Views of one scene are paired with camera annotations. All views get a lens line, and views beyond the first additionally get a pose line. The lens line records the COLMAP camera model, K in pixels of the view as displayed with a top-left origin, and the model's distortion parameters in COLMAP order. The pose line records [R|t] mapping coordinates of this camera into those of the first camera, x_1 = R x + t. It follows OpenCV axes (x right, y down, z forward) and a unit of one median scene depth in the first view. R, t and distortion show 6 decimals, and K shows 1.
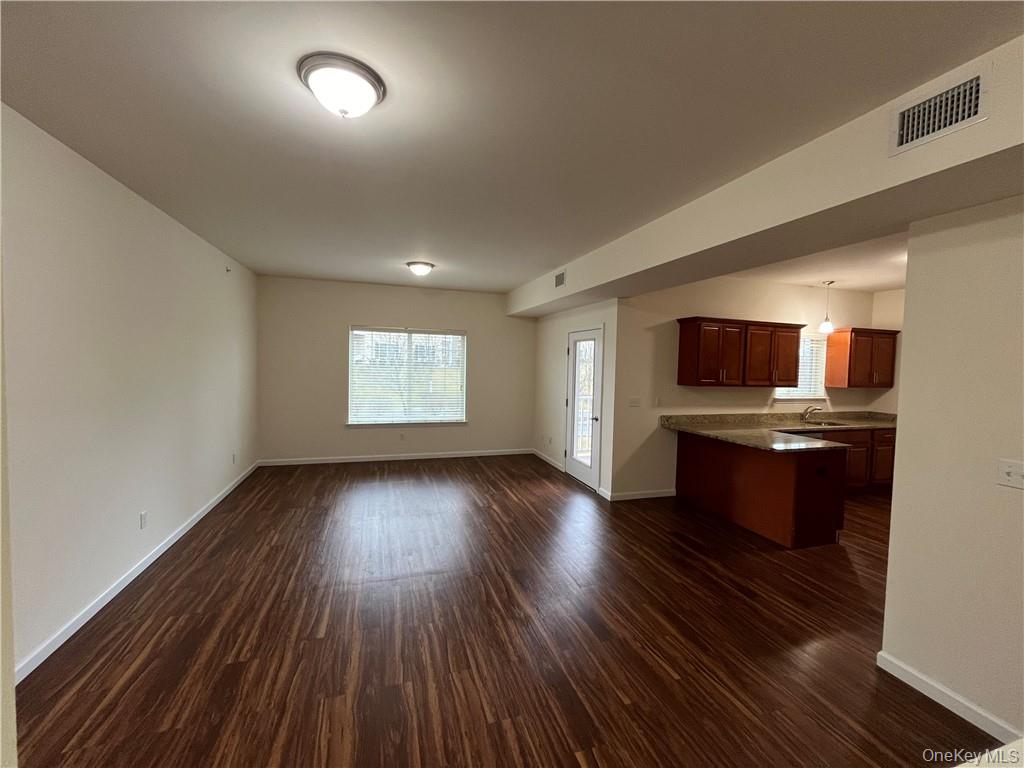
lens RADIAL K [[412.5, 0, 512.0], [0, 412.5, 384.0], [0, 0, 1]] dist [-0.001296, -0.000047]
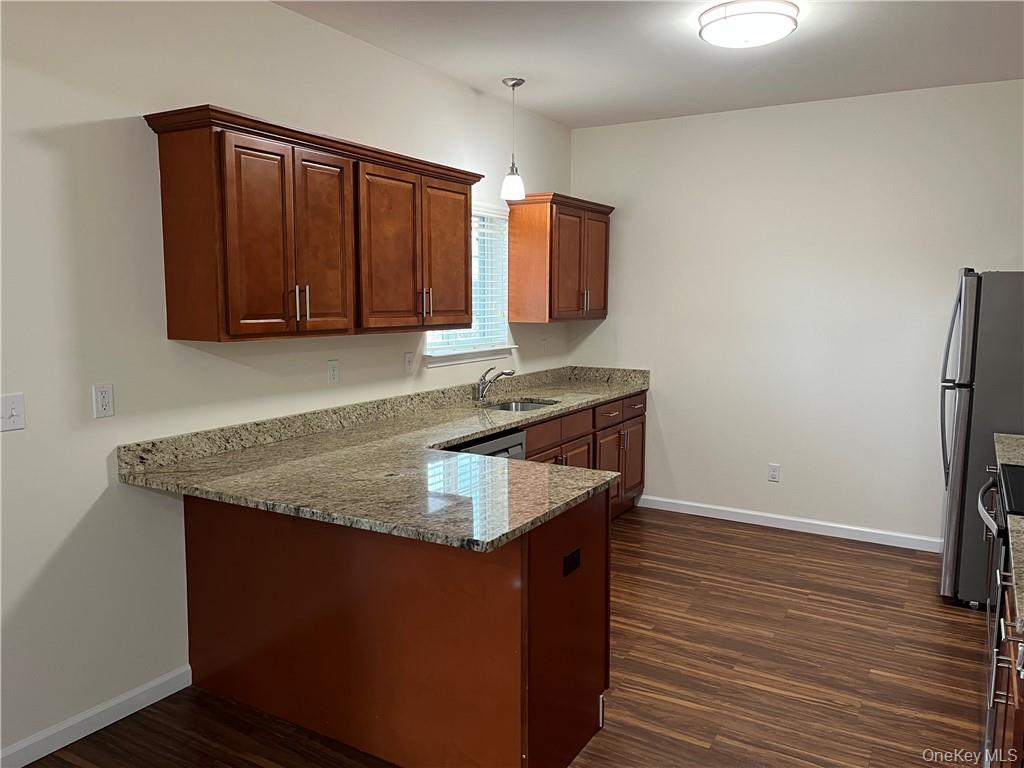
lens RADIAL K [[766.5, 0, 512.0], [0, 766.5, 384.0], [0, 0, 1]] dist [0.012200, -0.000862]
pose [[0.743833, -0.096387, 0.661379, 0.206239], [0.042437, 0.994361, 0.097187, -0.008937], [-0.667017, -0.044224, 0.743729, 0.395830]]
